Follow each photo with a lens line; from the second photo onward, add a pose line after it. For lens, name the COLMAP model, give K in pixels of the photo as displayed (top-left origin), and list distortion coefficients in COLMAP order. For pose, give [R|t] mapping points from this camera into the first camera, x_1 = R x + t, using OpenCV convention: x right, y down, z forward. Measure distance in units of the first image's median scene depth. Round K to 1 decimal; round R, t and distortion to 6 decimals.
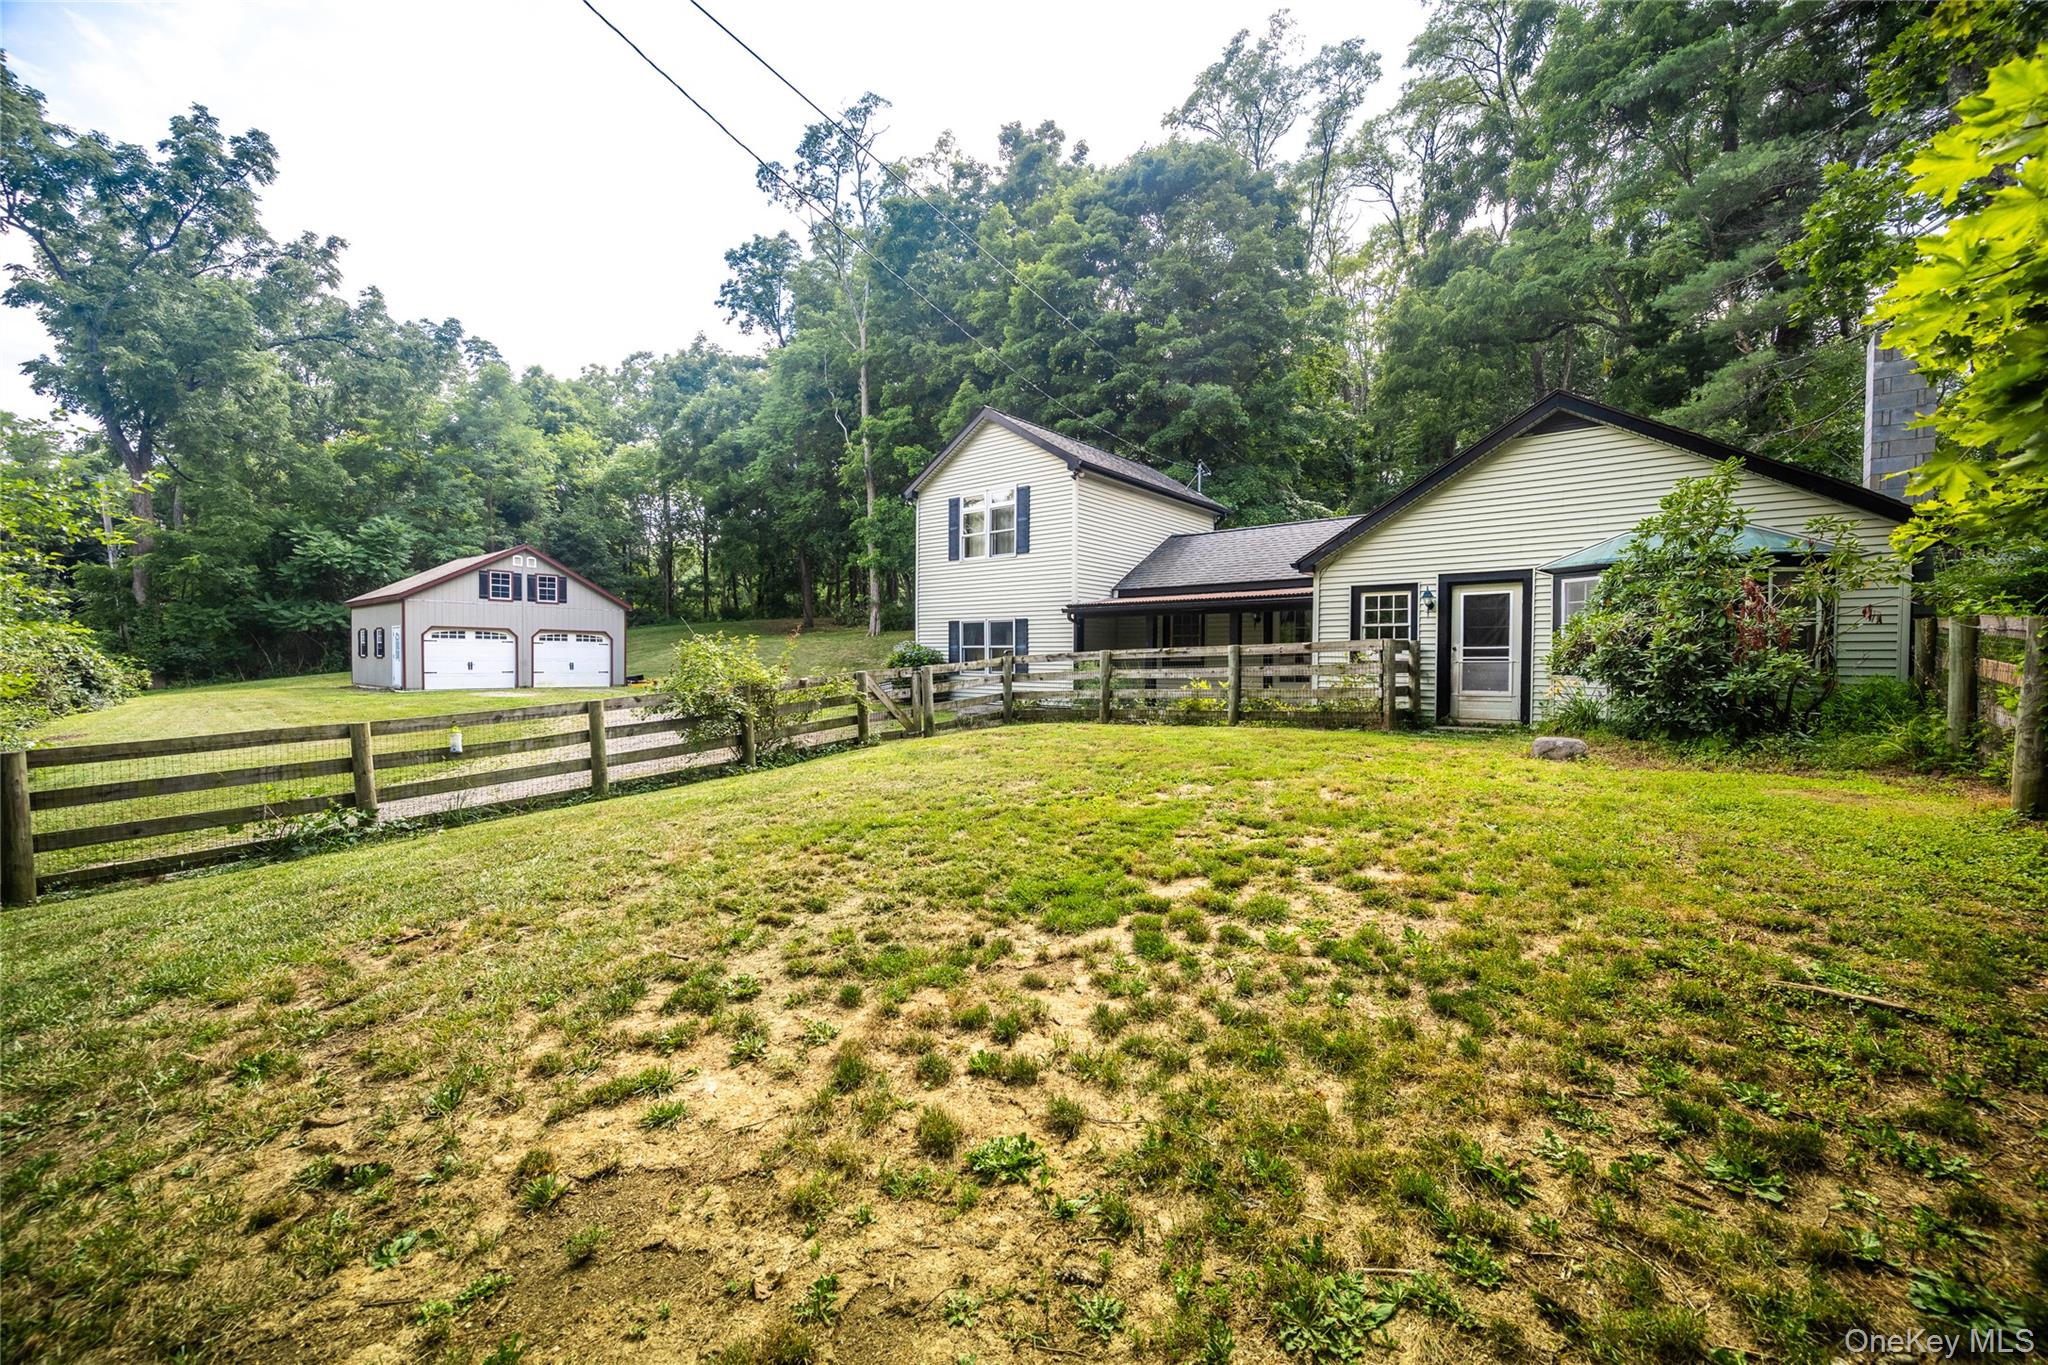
lens RADIAL K [[830.3, 0, 1024.0], [0, 830.3, 682.5], [0, 0, 1]] dist [-0.000763, -0.000093]
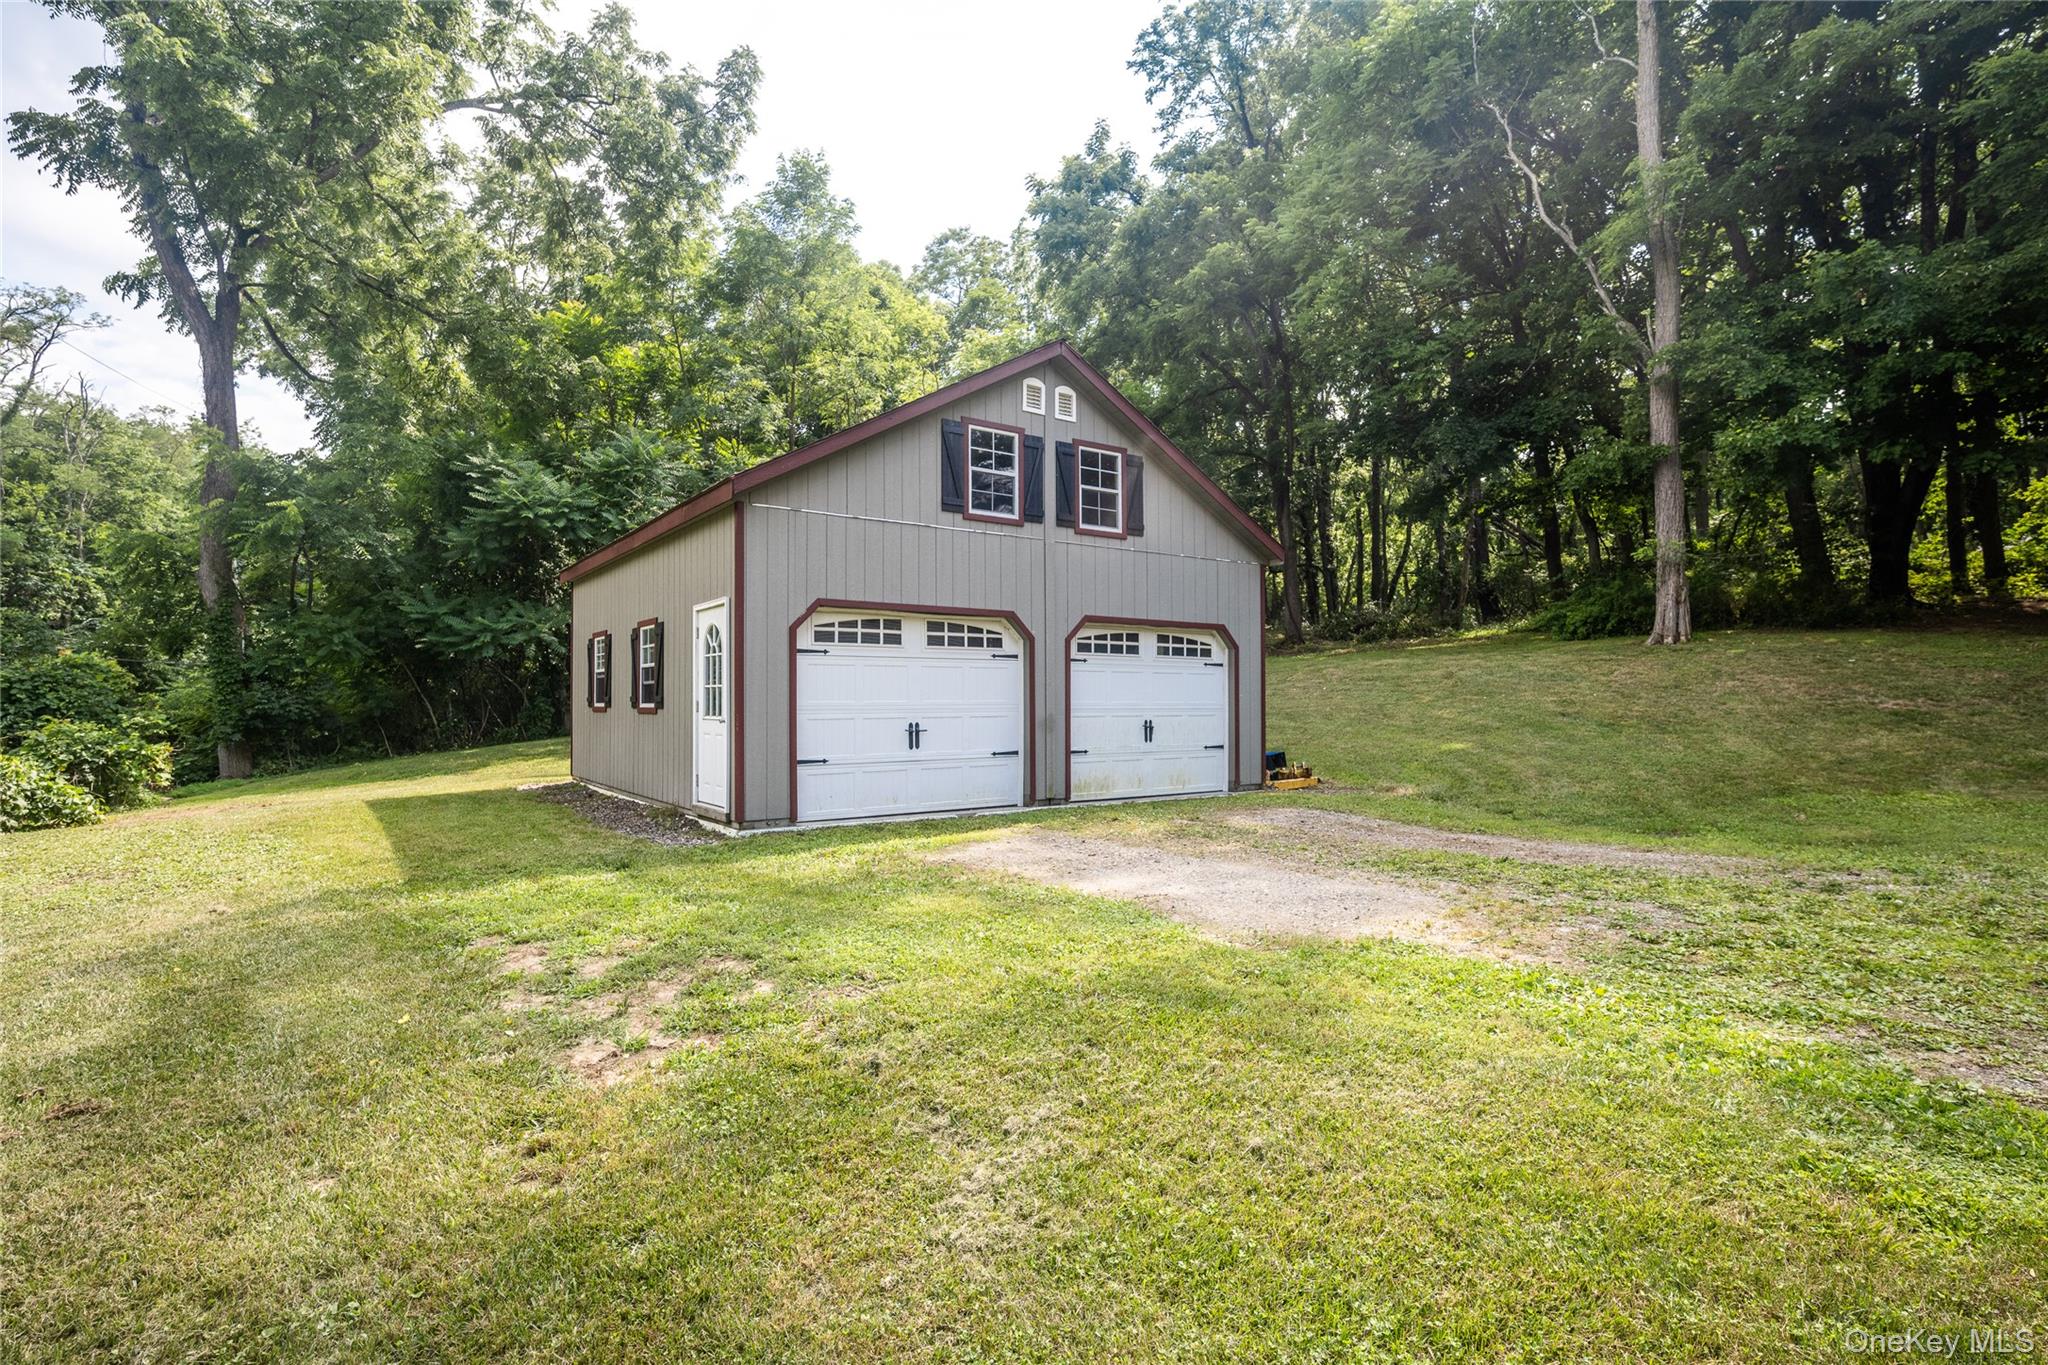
lens RADIAL K [[1011.2, 0, 1021.4], [0, 1011.2, 707.1], [0, 0, 1]] dist [0.000454, 0.000067]
pose [[0.968299, -0.011603, -0.249524, -0.412568], [0.004660, 0.999586, -0.028398, -0.014464], [0.249750, 0.026335, 0.967952, 0.499888]]
